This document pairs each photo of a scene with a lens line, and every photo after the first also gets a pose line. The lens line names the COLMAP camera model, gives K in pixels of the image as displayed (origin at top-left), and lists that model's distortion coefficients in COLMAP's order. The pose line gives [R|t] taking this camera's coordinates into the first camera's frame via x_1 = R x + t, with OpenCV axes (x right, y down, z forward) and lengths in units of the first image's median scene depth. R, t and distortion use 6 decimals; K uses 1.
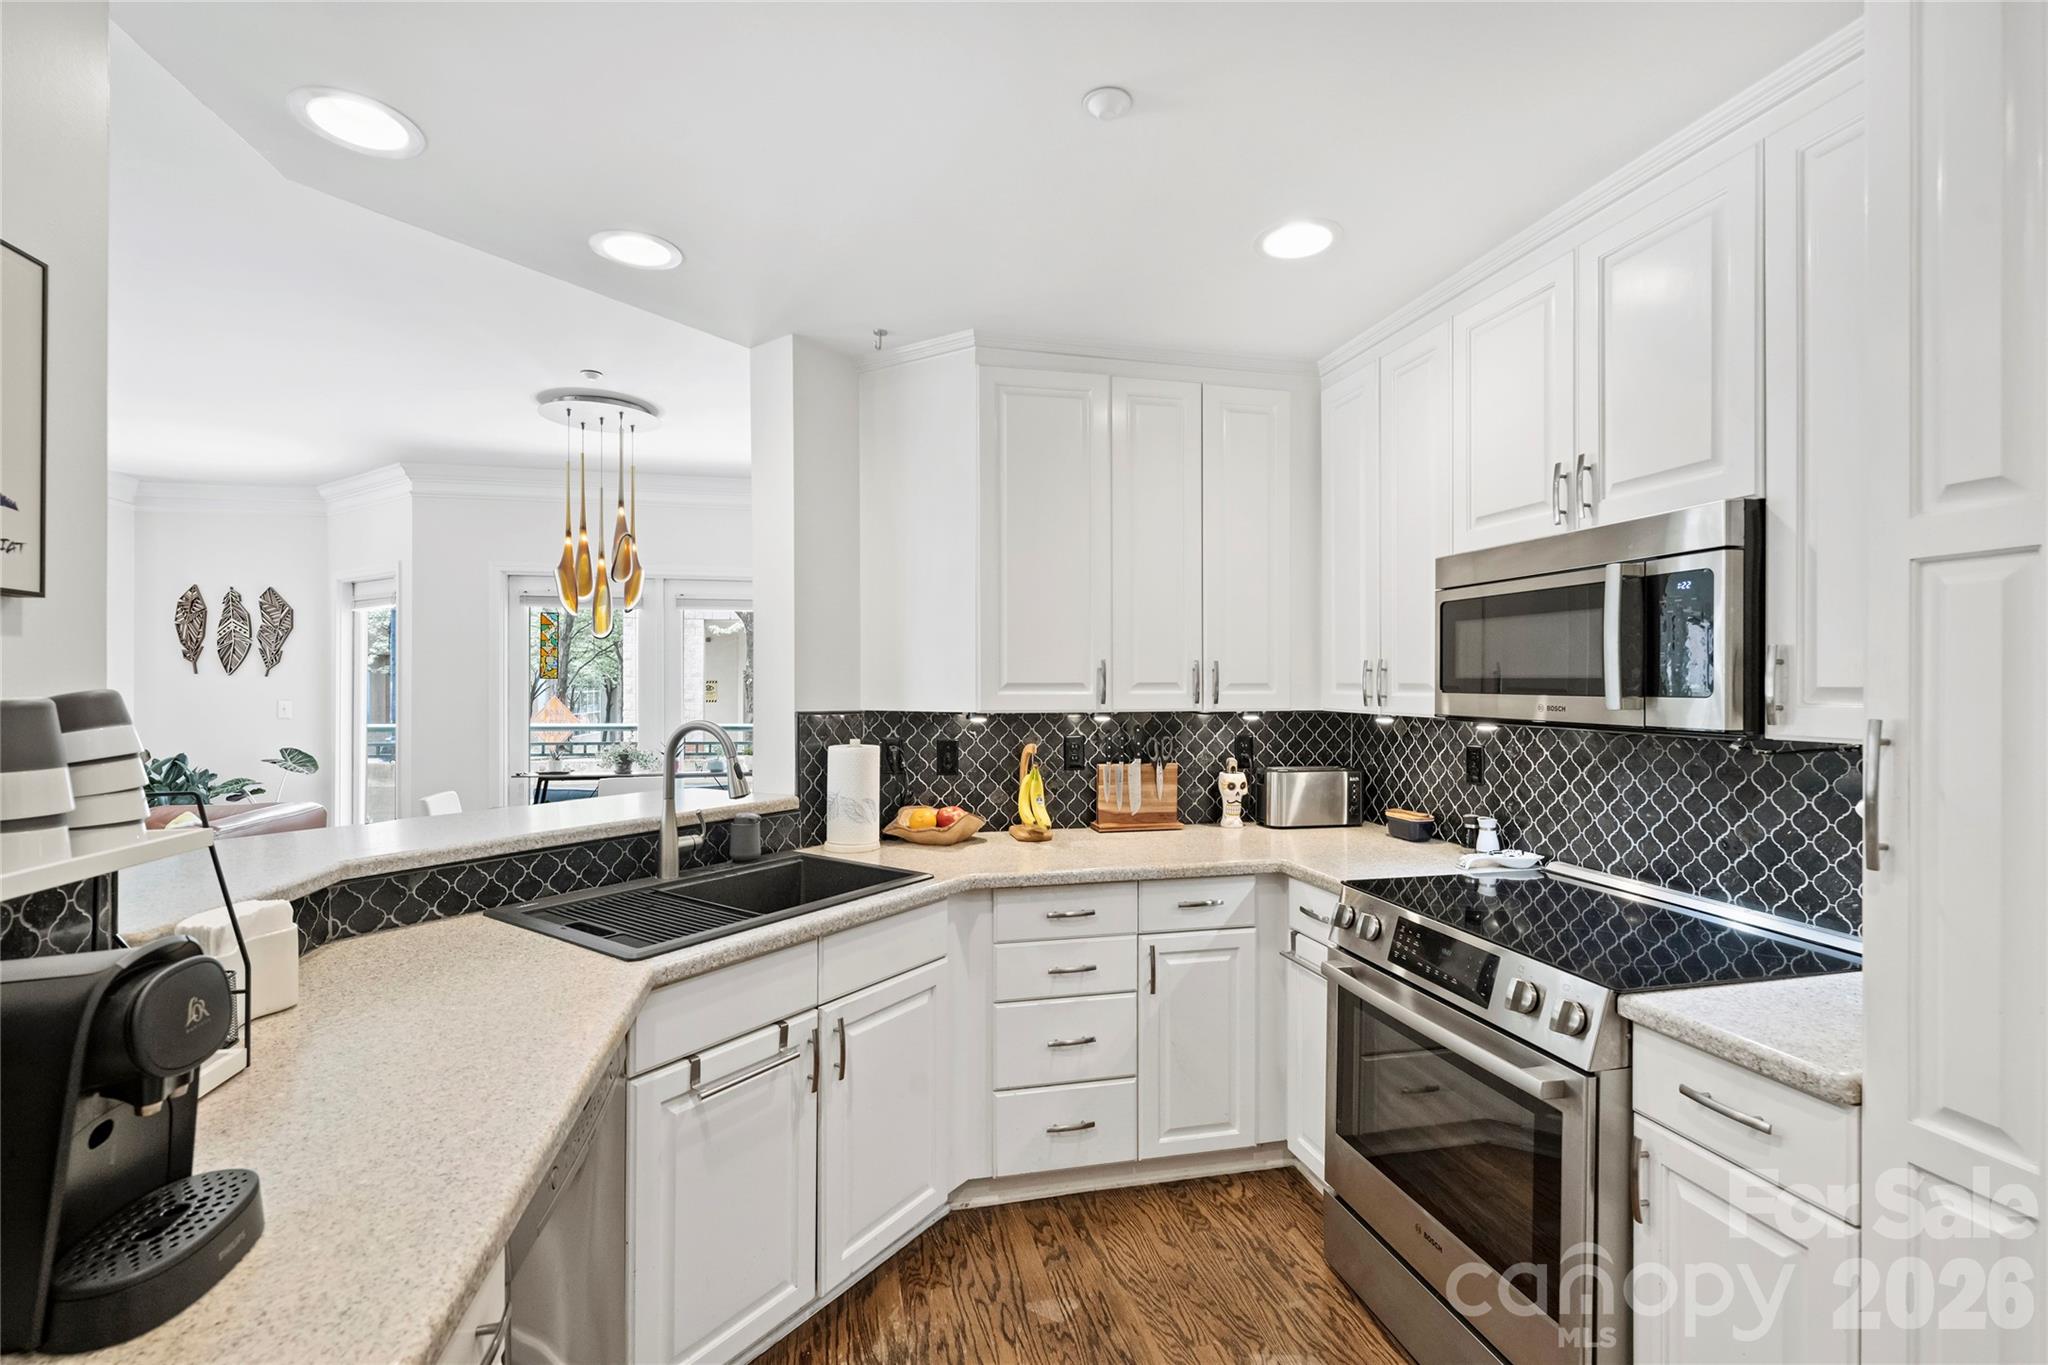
lens RADIAL K [[897.8, 0, 1019.3], [0, 897.8, 676.7], [0, 0, 1]] dist [0.002239, 0.000387]
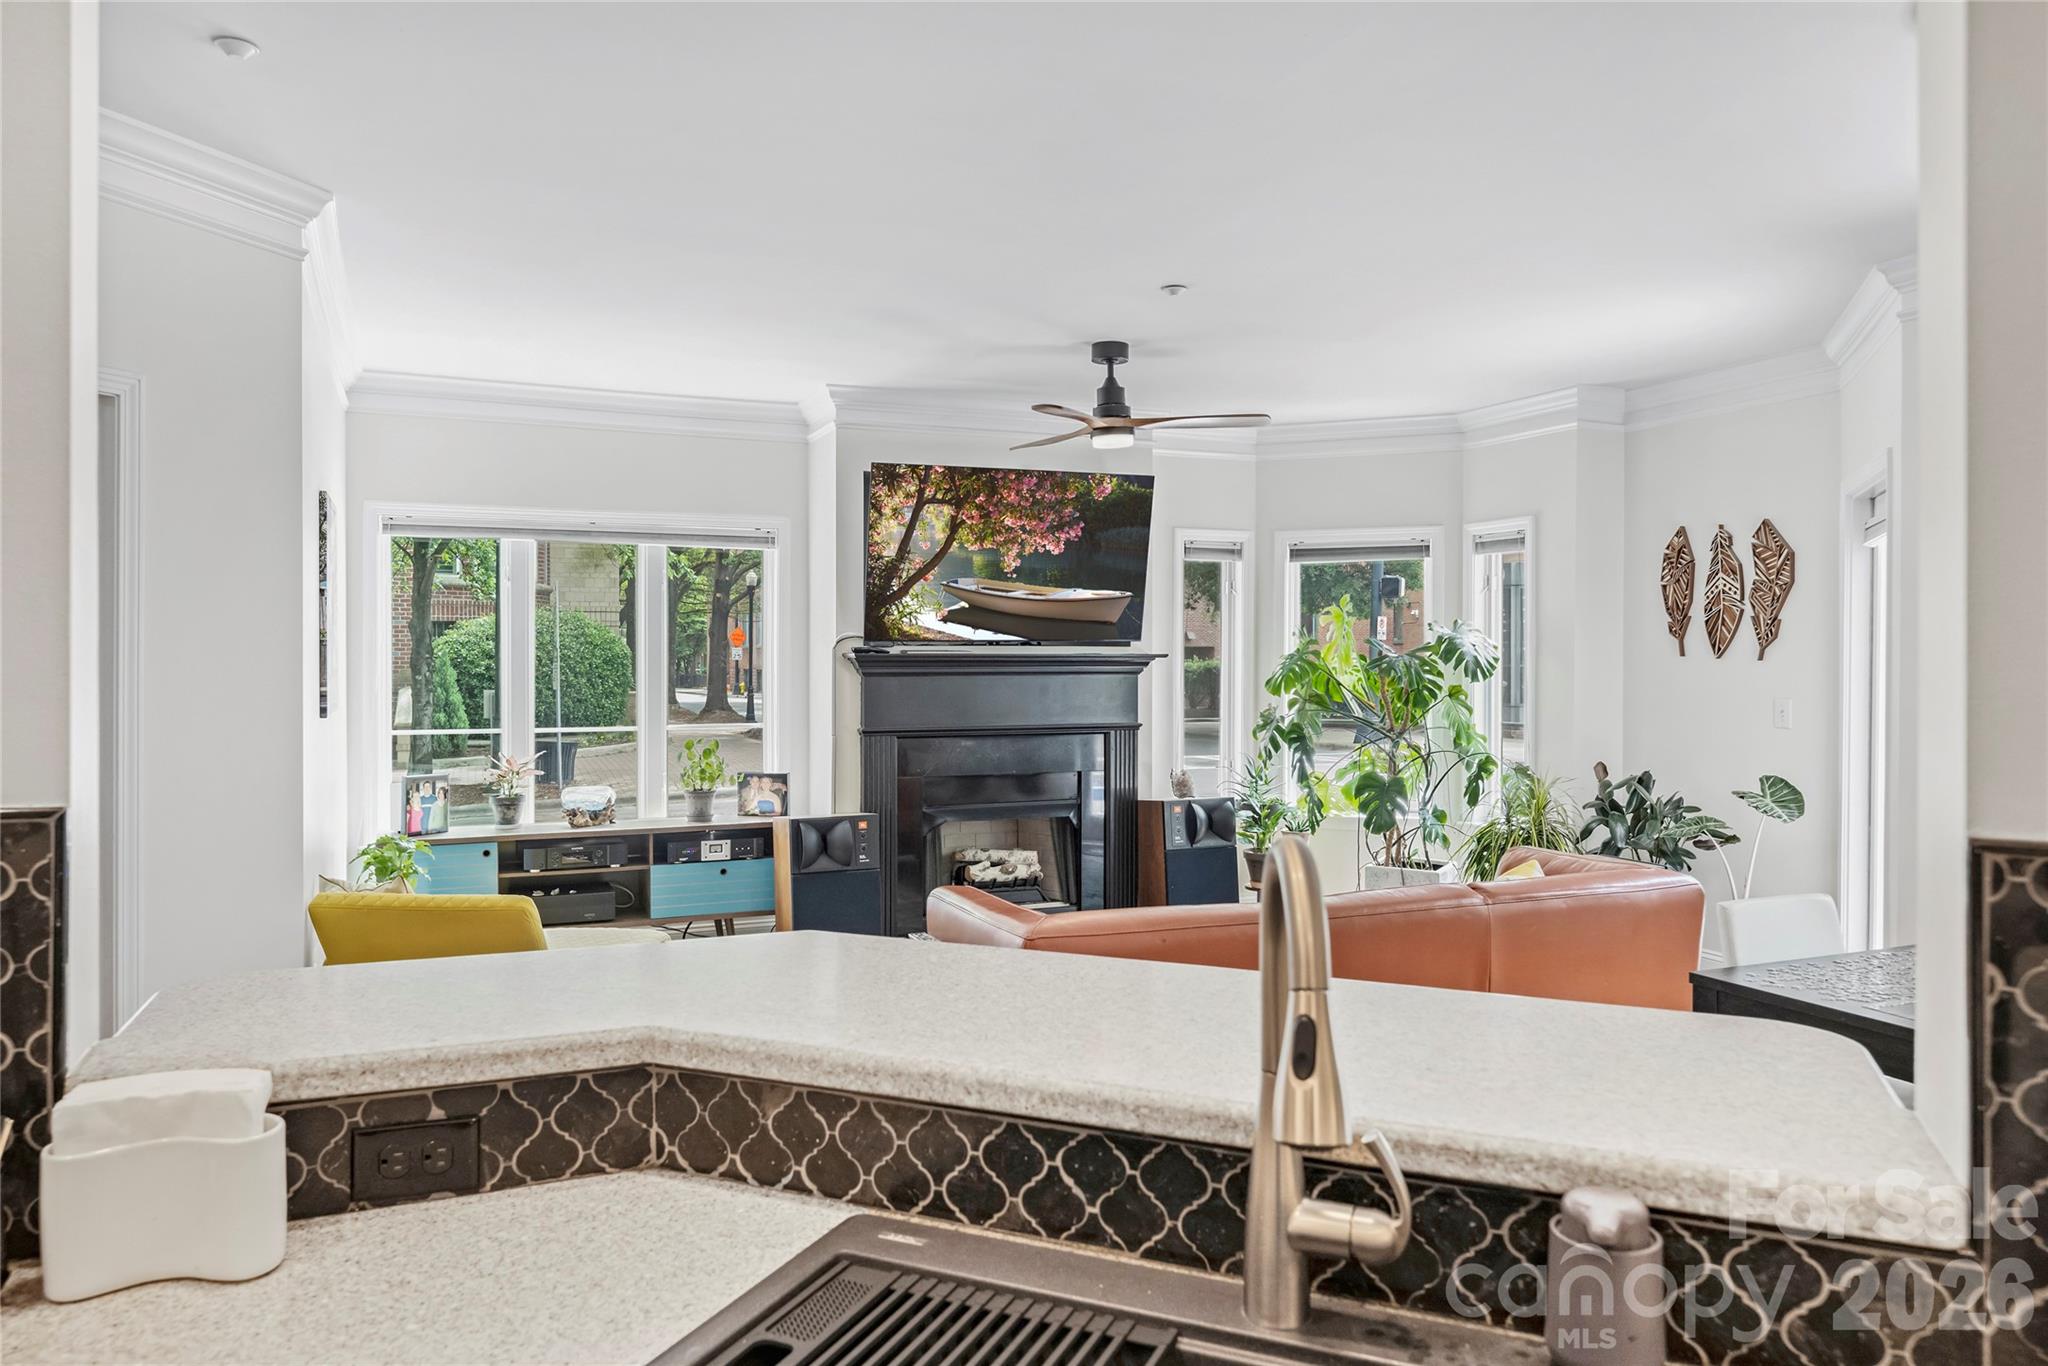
lens RADIAL K [[1381.2, 0, 1024.0], [0, 1381.2, 683.0], [0, 0, 1]] dist [0.002509, -0.000082]
pose [[0.187852, 0.018464, -0.982024, 0.062497], [0.002748, 0.999809, 0.019324, -0.010367], [0.982193, -0.006329, 0.187766, 0.695408]]
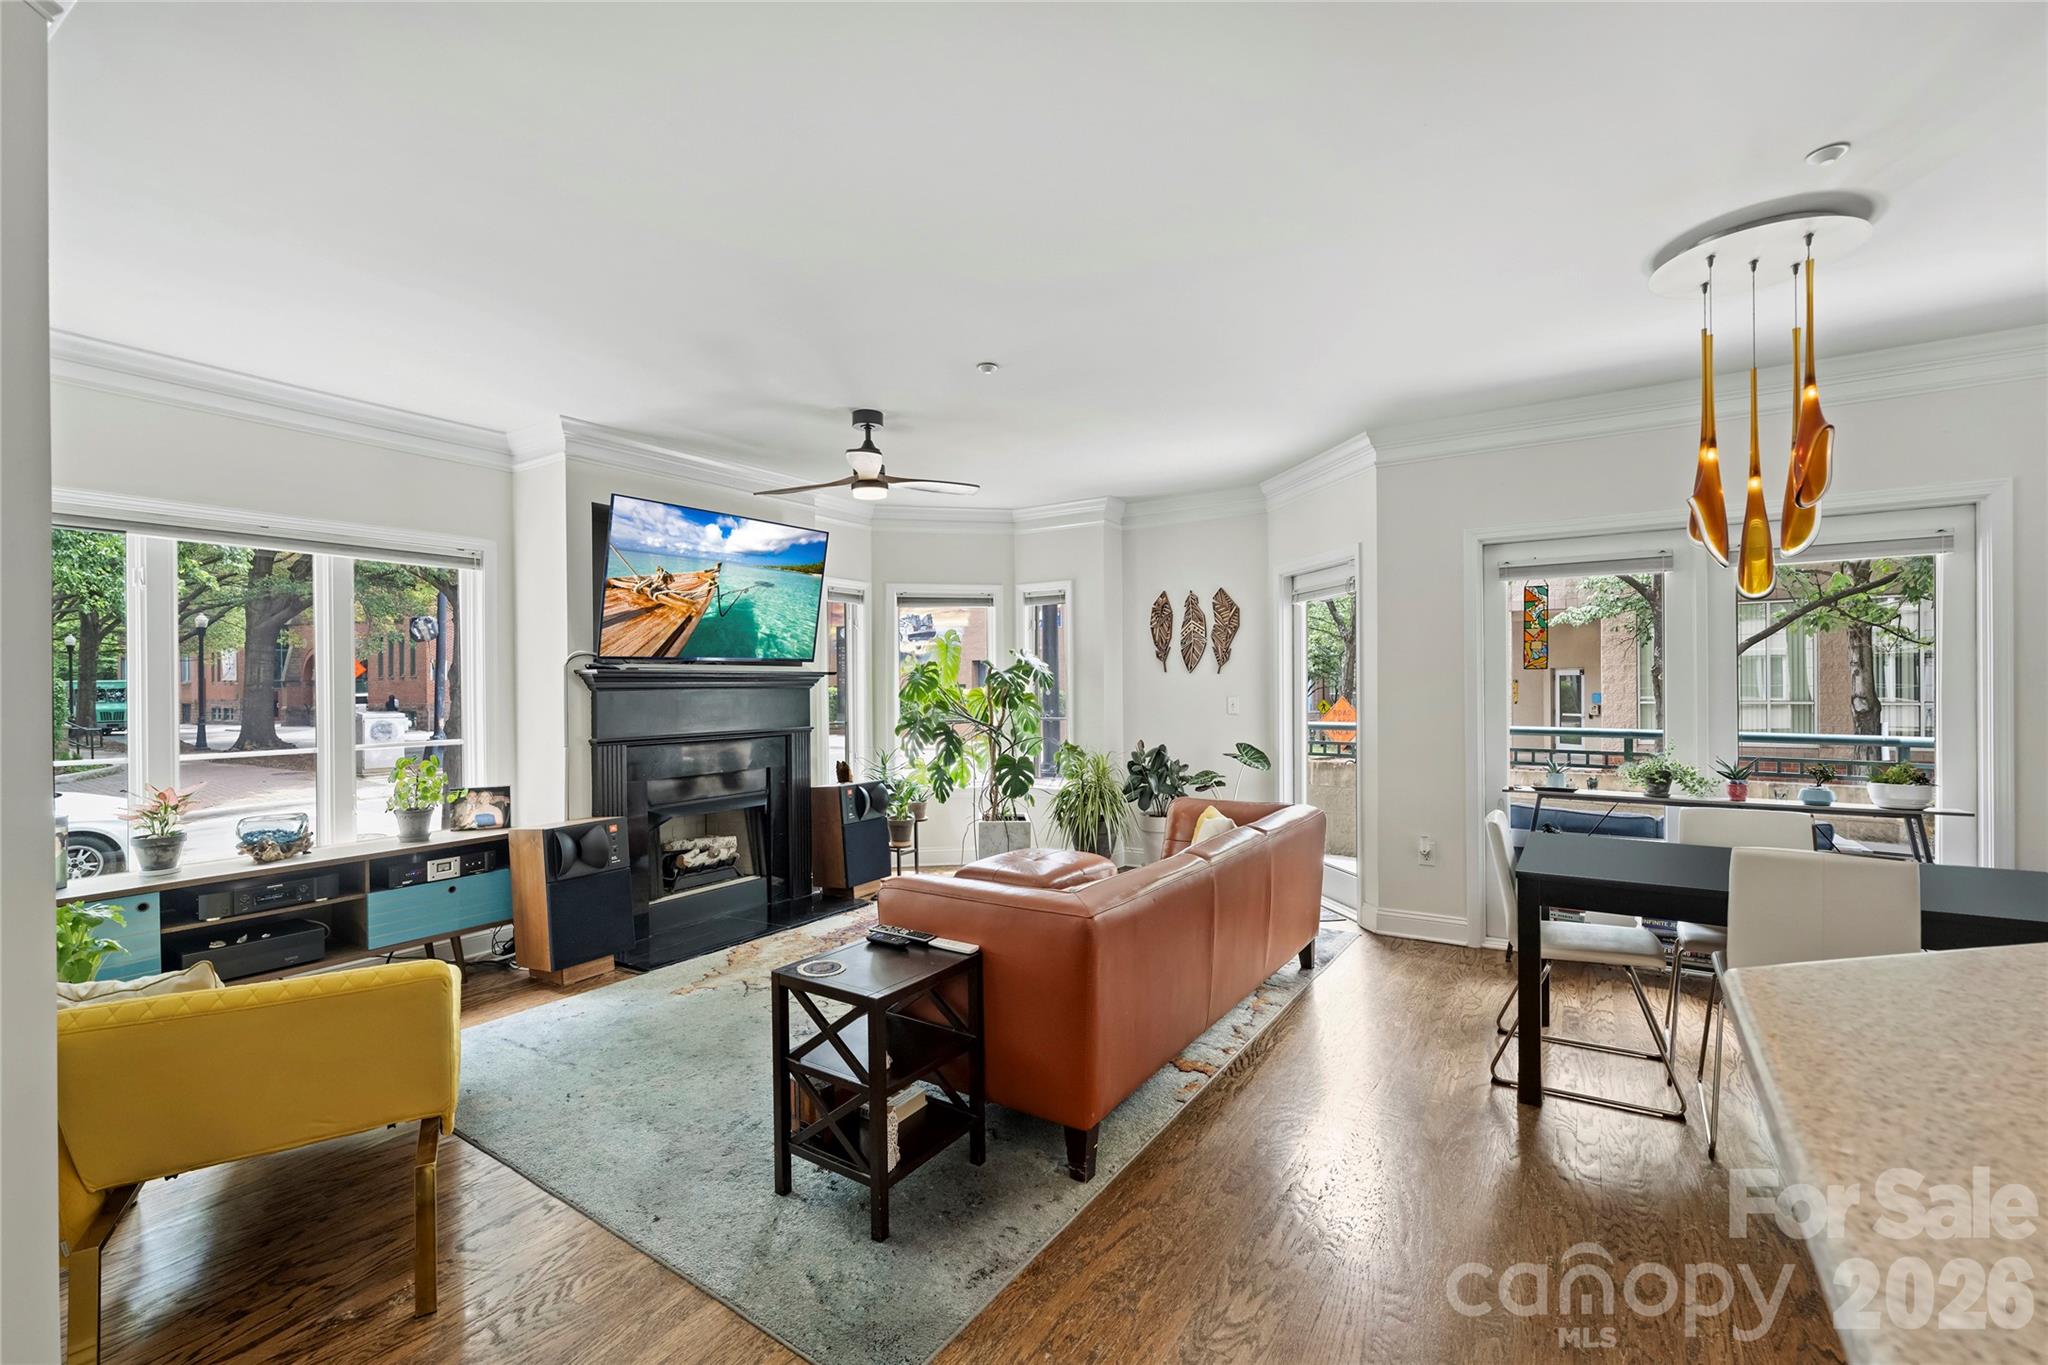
lens RADIAL K [[869.6, 0, 1020.8], [0, 869.6, 695.4], [0, 0, 1]] dist [-0.002350, -0.000033]
pose [[0.701144, 0.001606, -0.713018, -0.633679], [0.011799, 0.999834, 0.013855, 0.019133], [0.712922, -0.018127, 0.701009, 0.287164]]
